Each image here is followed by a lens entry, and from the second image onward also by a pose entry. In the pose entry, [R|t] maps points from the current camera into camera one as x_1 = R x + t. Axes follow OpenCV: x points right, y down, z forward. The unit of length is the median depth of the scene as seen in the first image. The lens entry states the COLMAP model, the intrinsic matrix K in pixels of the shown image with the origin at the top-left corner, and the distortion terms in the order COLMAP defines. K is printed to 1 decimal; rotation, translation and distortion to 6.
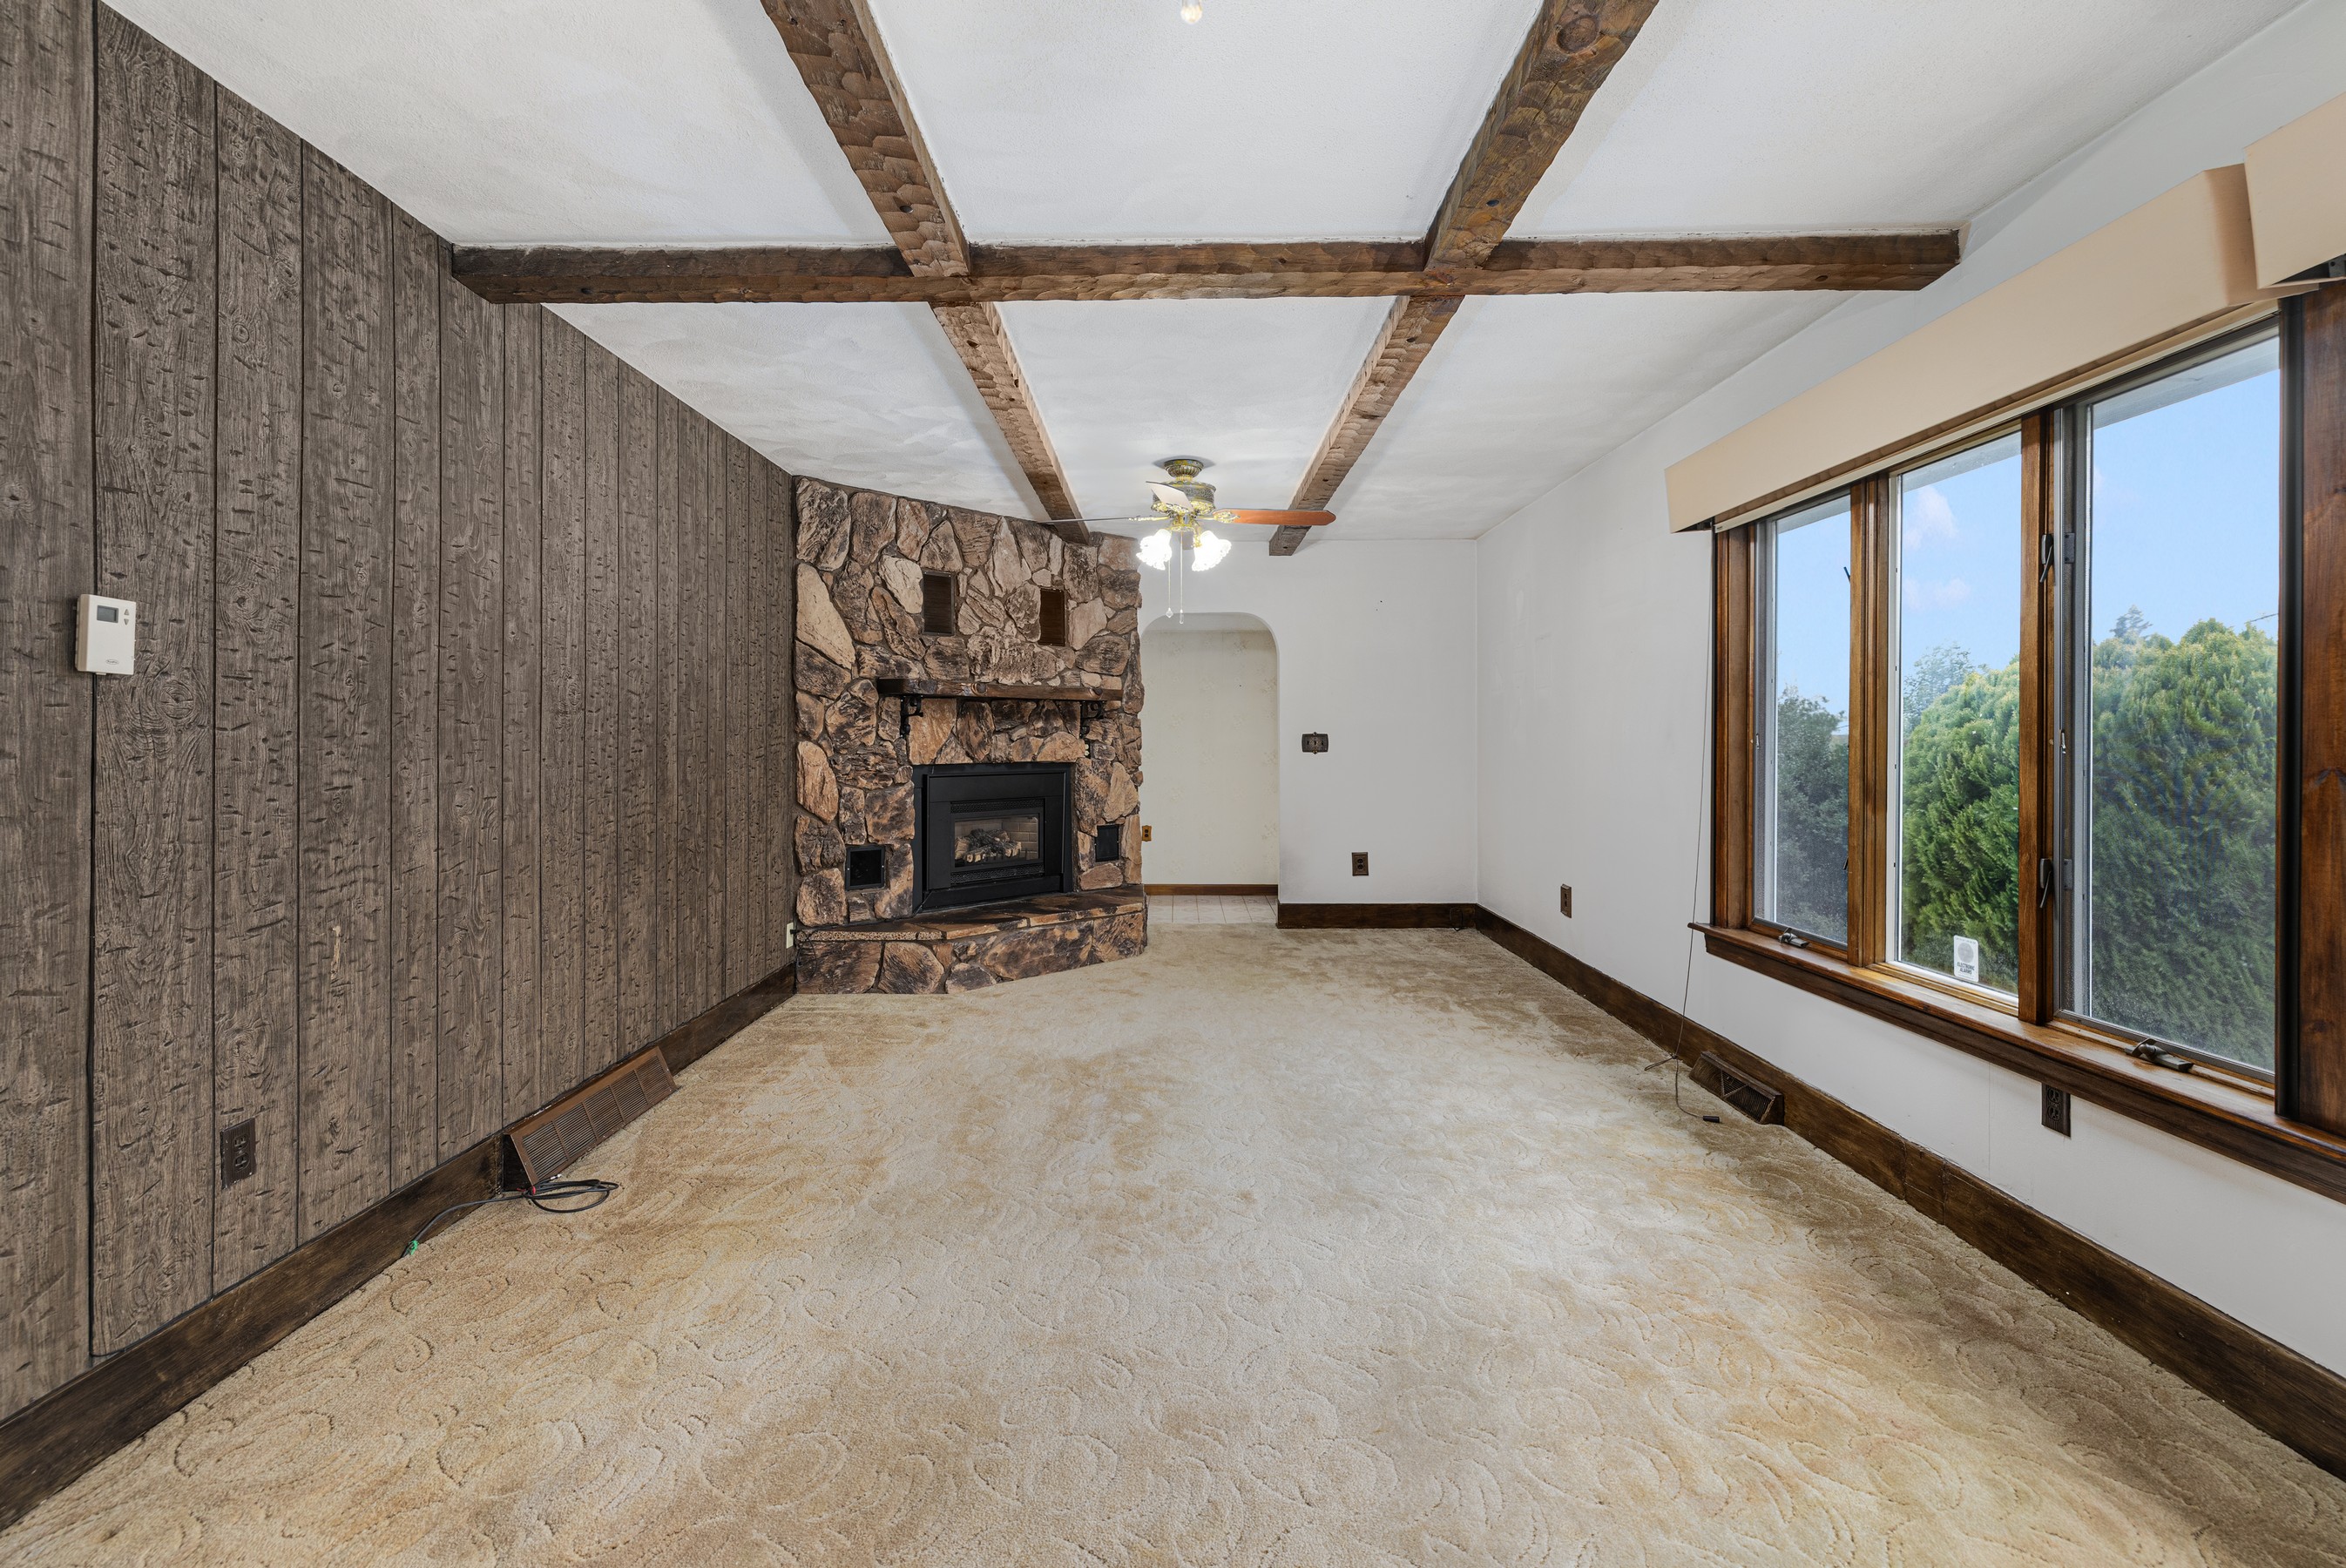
lens RADIAL K [[1021.6, 0, 1155.1], [0, 1021.6, 737.5], [0, 0, 1]] dist [0.000296, 0.000444]
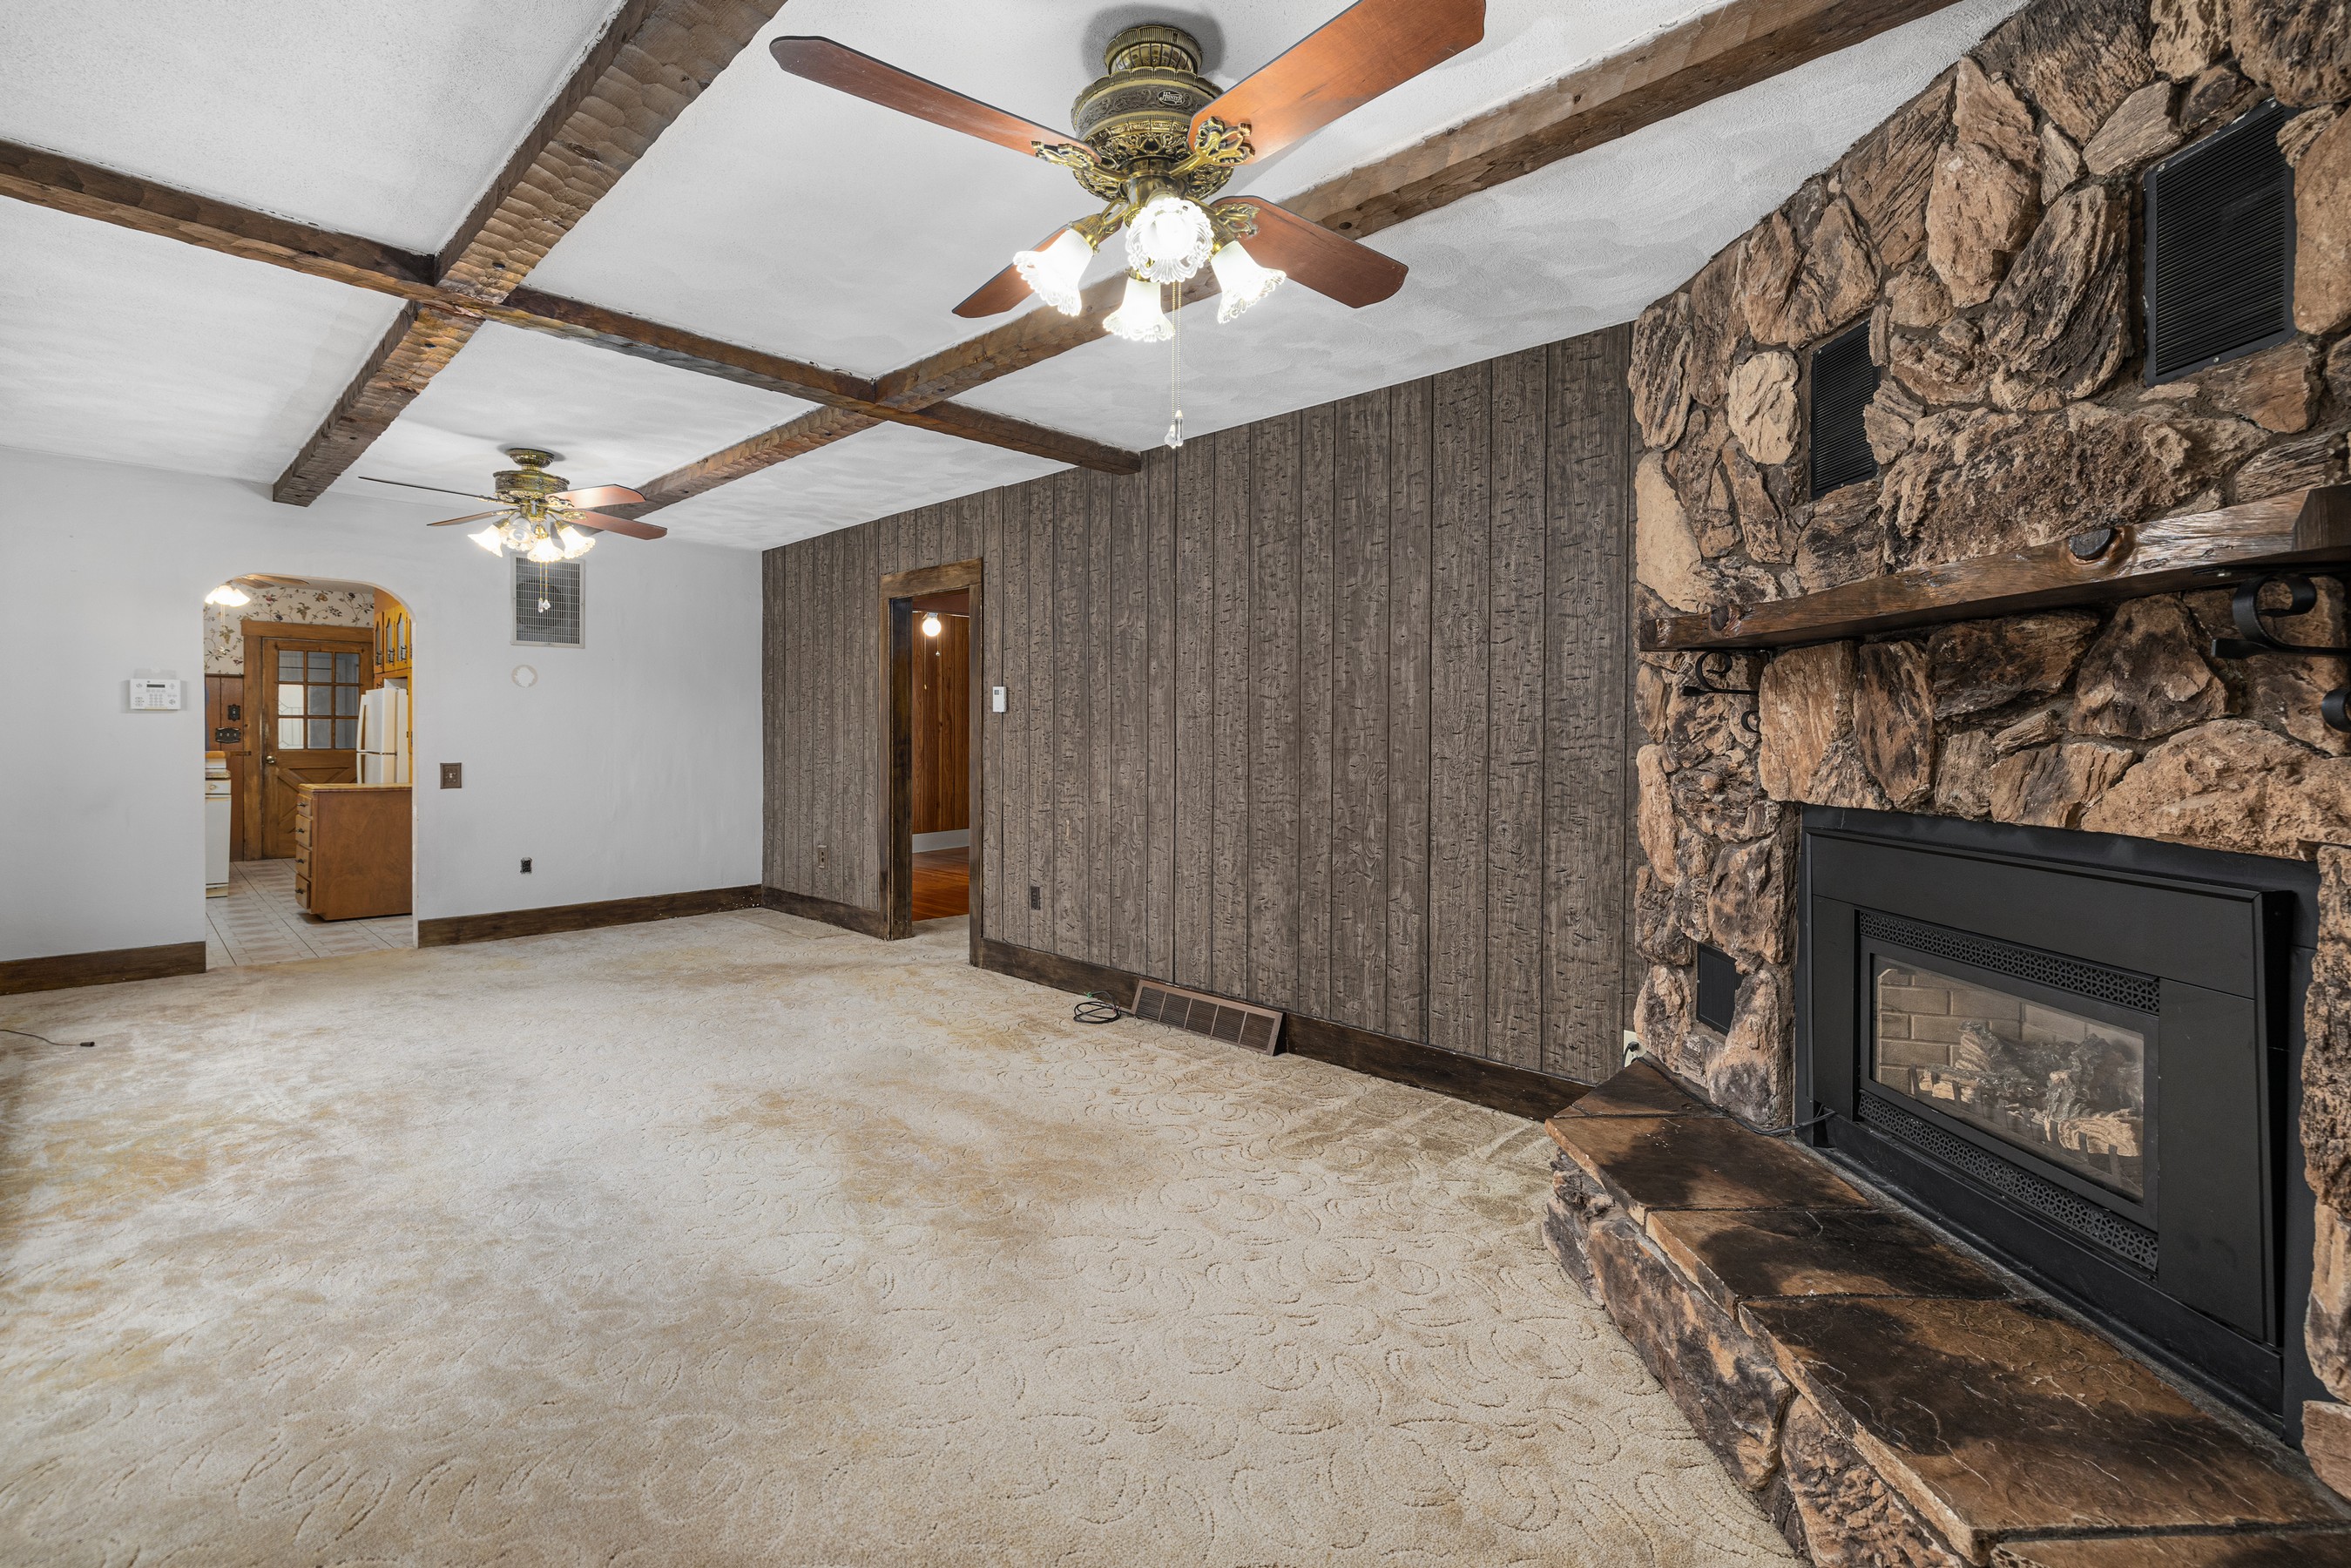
lens RADIAL K [[1023.8, 0, 1157.6], [0, 1023.8, 737.4], [0, 0, 1]] dist [0.000296, 0.000444]
pose [[-0.683233, 0.001217, -0.730199, 0.297364], [-0.004232, 0.999975, 0.005627, -0.002470], [0.730188, 0.006935, -0.683211, 1.180250]]
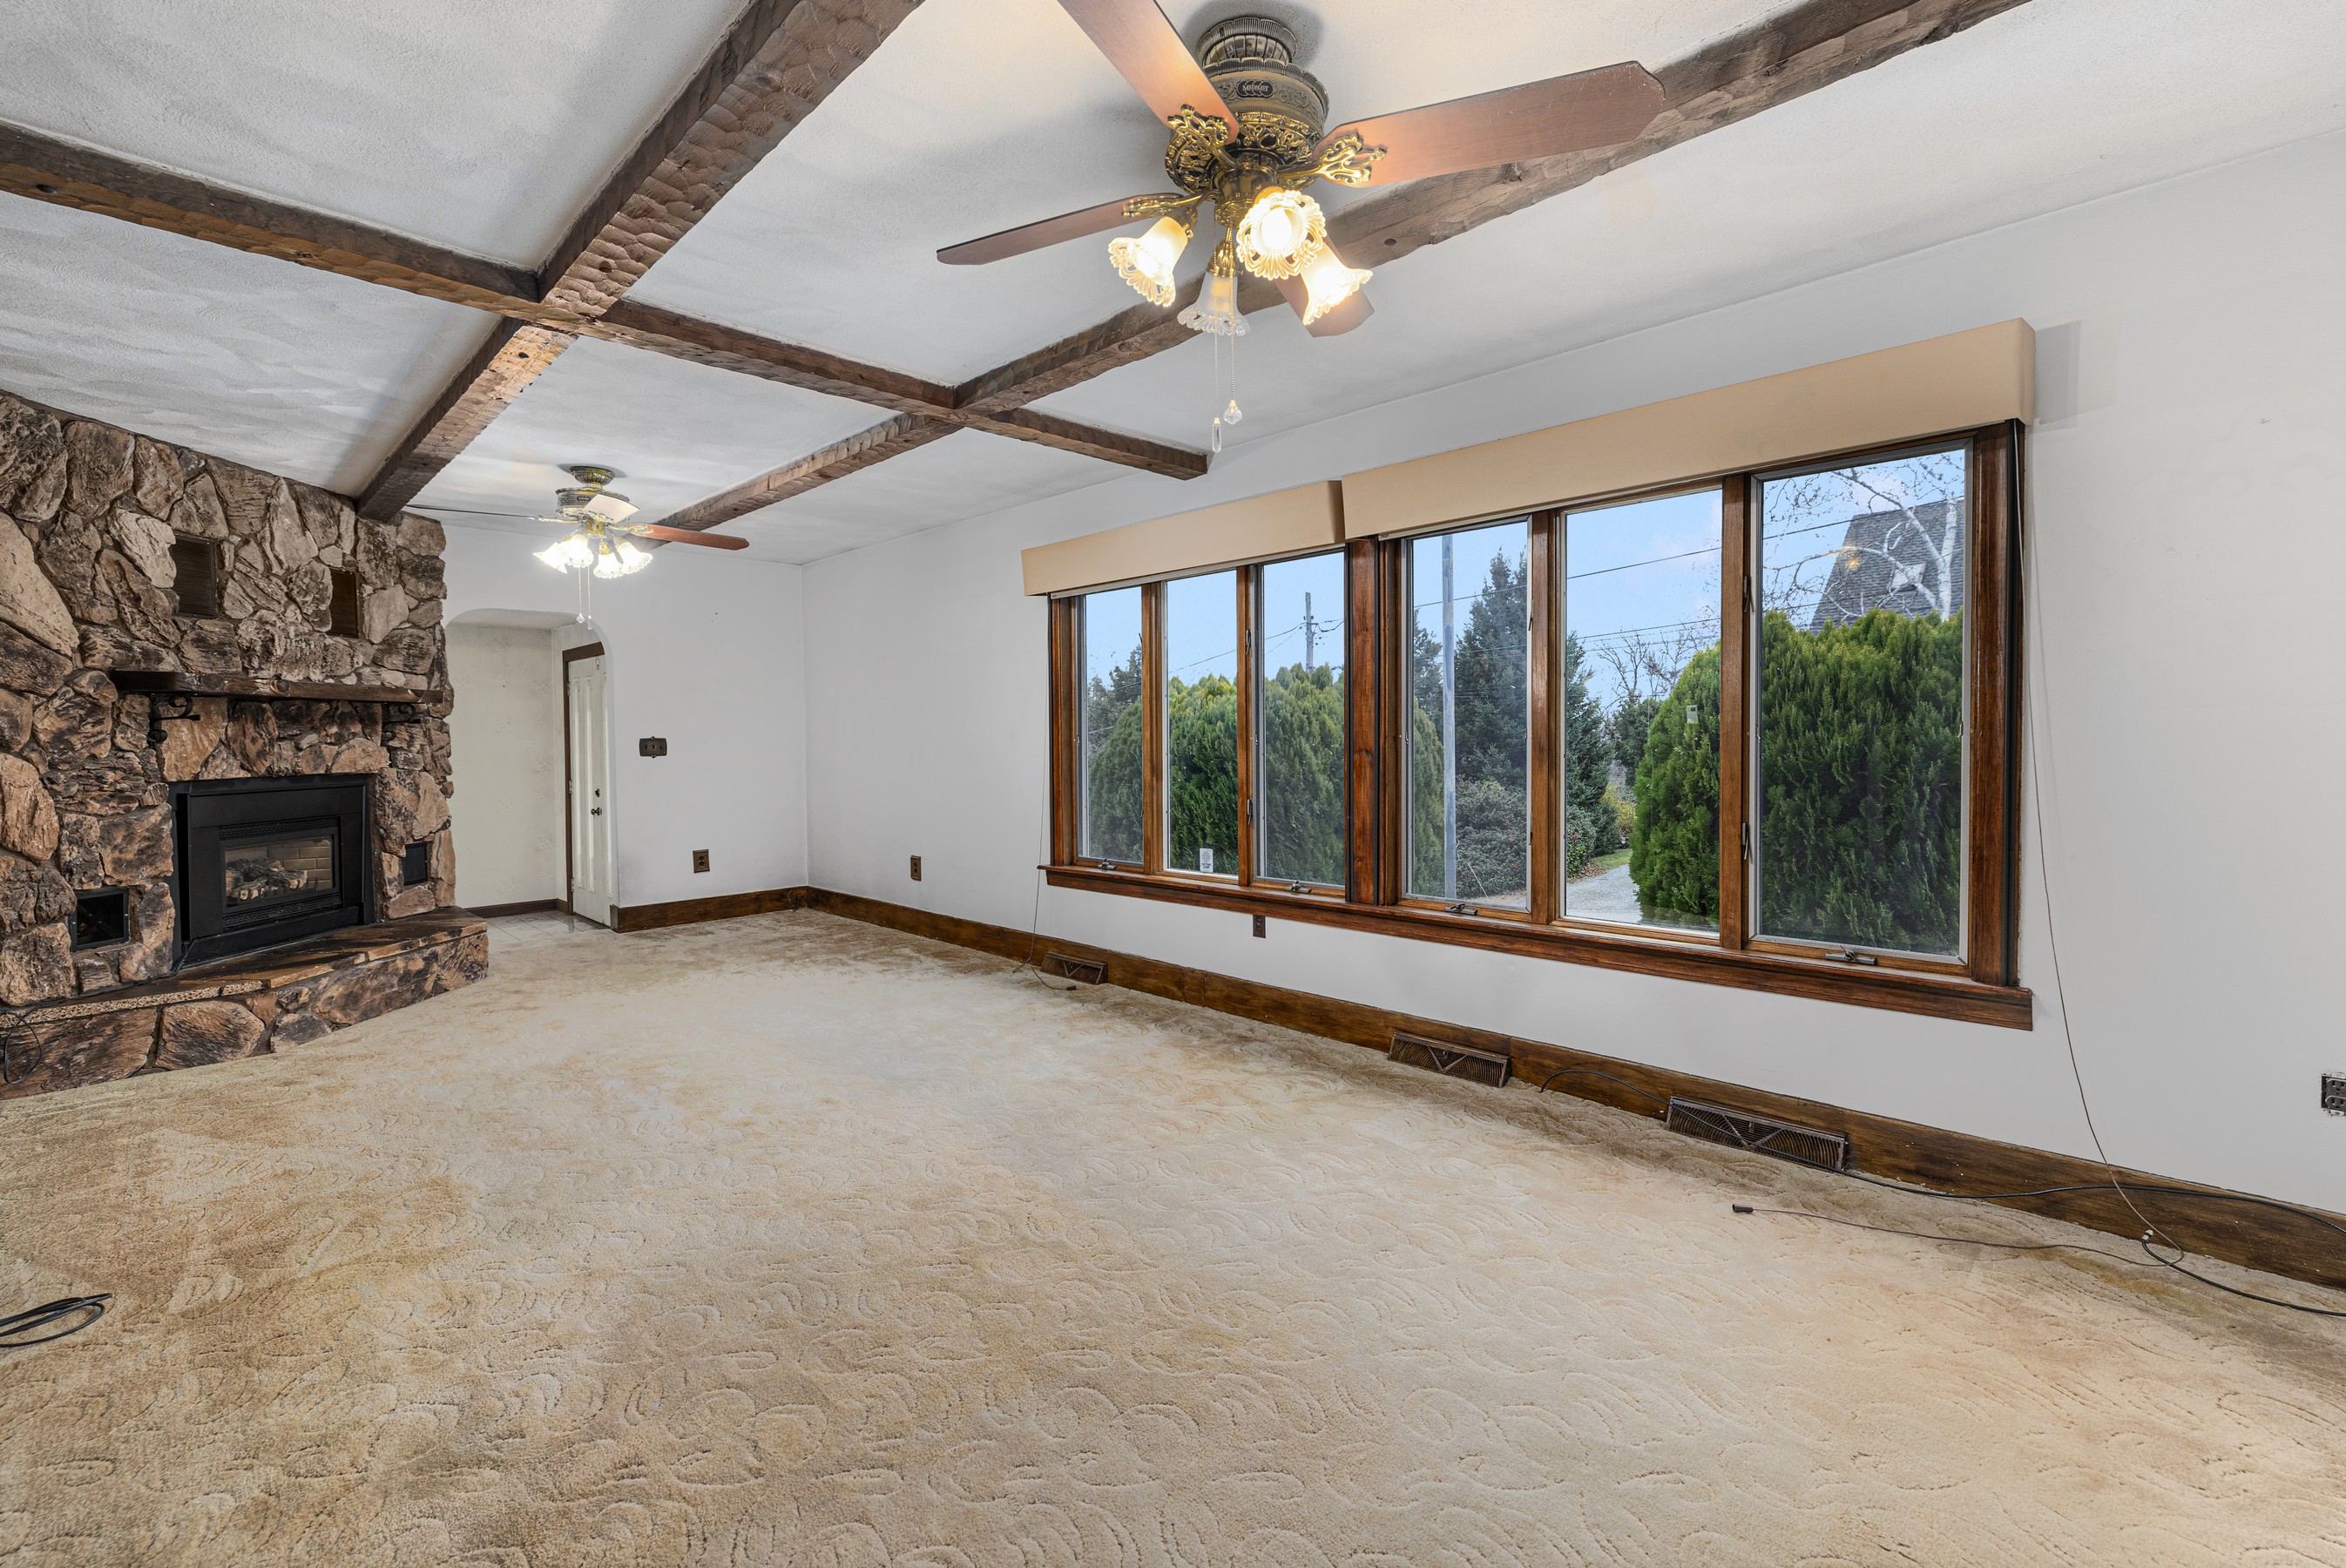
lens RADIAL K [[1011.9, 0, 1171.9], [0, 1011.9, 757.6], [0, 0, 1]] dist [-0.000635, 0.000156]
pose [[0.691073, -0.021611, 0.722462, -0.281490], [0.009140, 0.999734, 0.021162, -0.001065], [-0.722727, -0.008021, 0.691087, -0.097199]]
